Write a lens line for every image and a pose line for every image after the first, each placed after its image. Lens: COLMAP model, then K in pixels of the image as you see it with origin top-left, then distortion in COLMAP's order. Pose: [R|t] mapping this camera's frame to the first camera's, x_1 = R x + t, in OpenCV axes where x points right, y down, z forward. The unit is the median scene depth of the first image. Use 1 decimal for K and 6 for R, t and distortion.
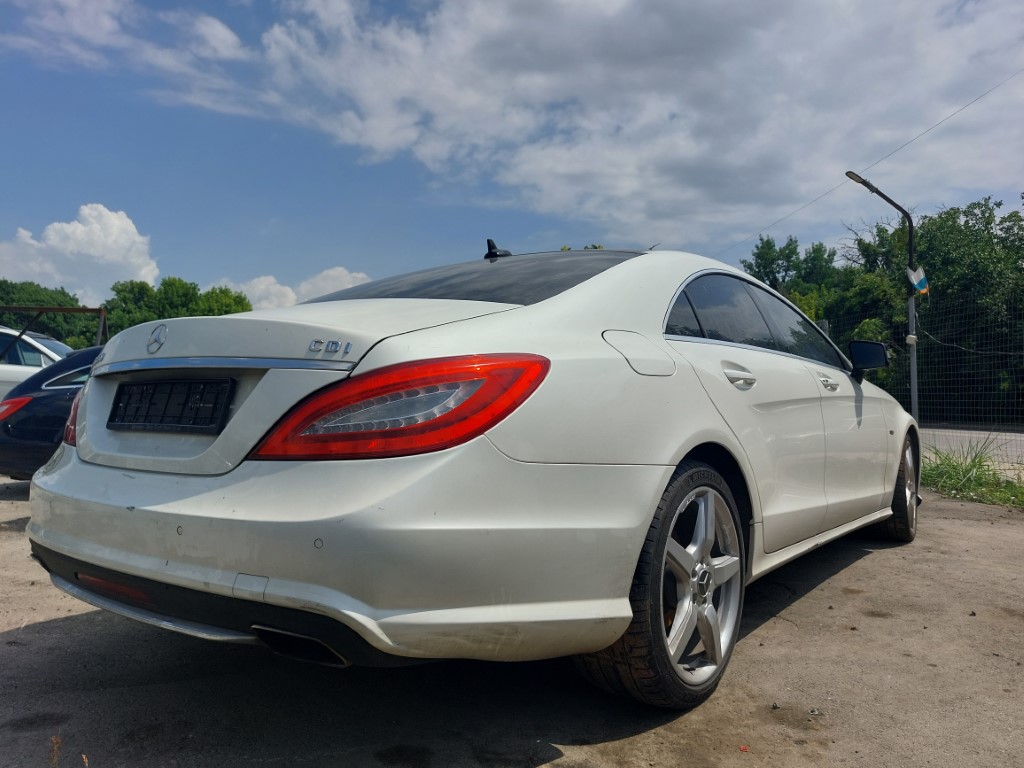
lens RADIAL K [[780.2, 0, 512.0], [0, 780.2, 384.0], [0, 0, 1]] dist [-0.007754, 0.000704]
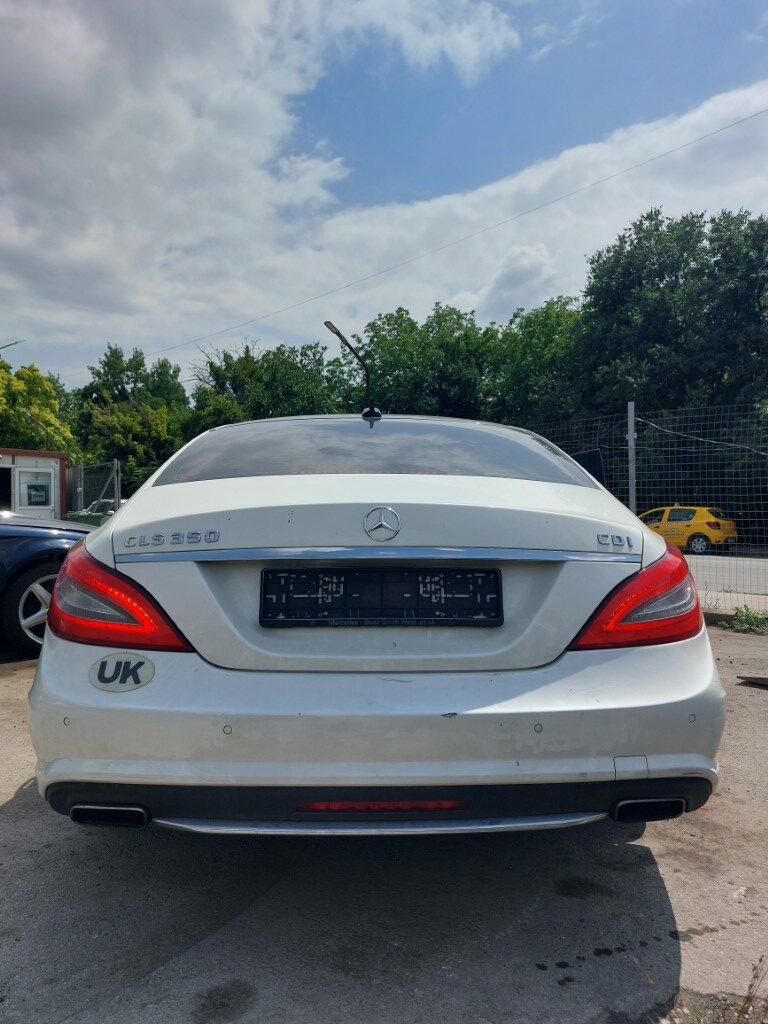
lens RADIAL K [[753.8, 0, 385.8], [0, 753.8, 541.9], [0, 0, 1]] dist [0.046478, -0.065567]
pose [[0.763676, -0.024663, 0.645128, -1.153104], [-0.019752, 0.997910, 0.061531, -0.103321], [-0.645297, -0.059732, 0.761593, 0.386185]]
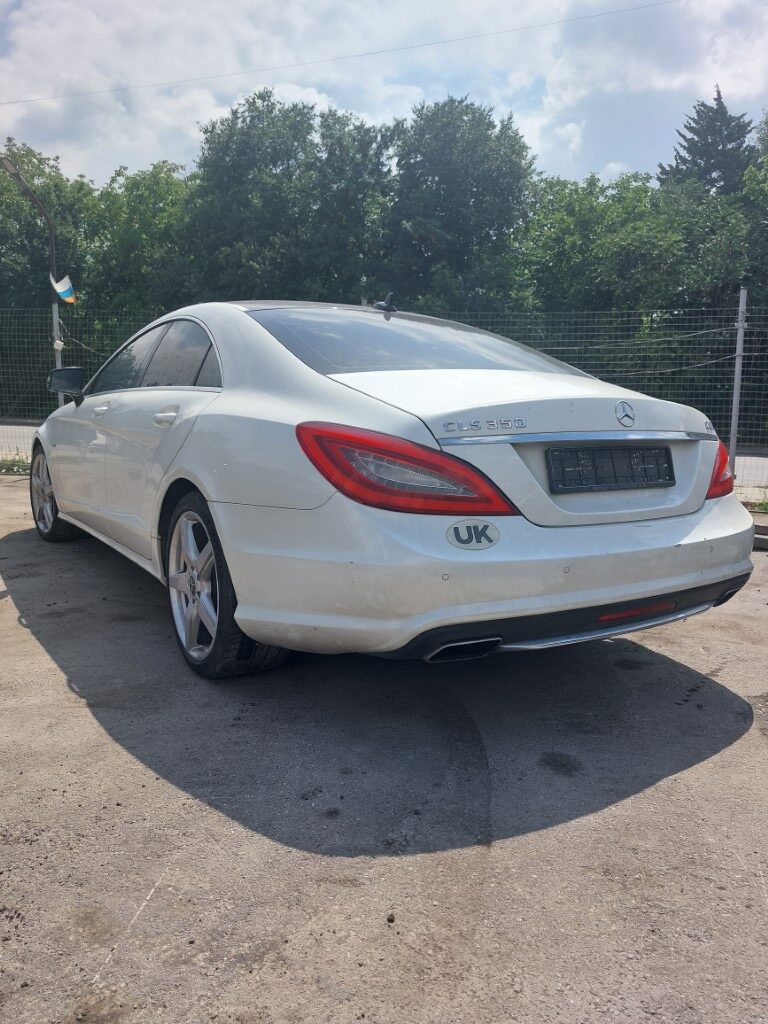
lens RADIAL K [[768.4, 0, 384.0], [0, 768.4, 512.0], [0, 0, 1]] dist [0.061886, -0.041985]
pose [[0.304641, -0.126956, 0.943968, -1.980209], [-0.056423, 0.986931, 0.150943, -0.078987], [-0.950794, -0.099245, 0.293497, 1.129448]]
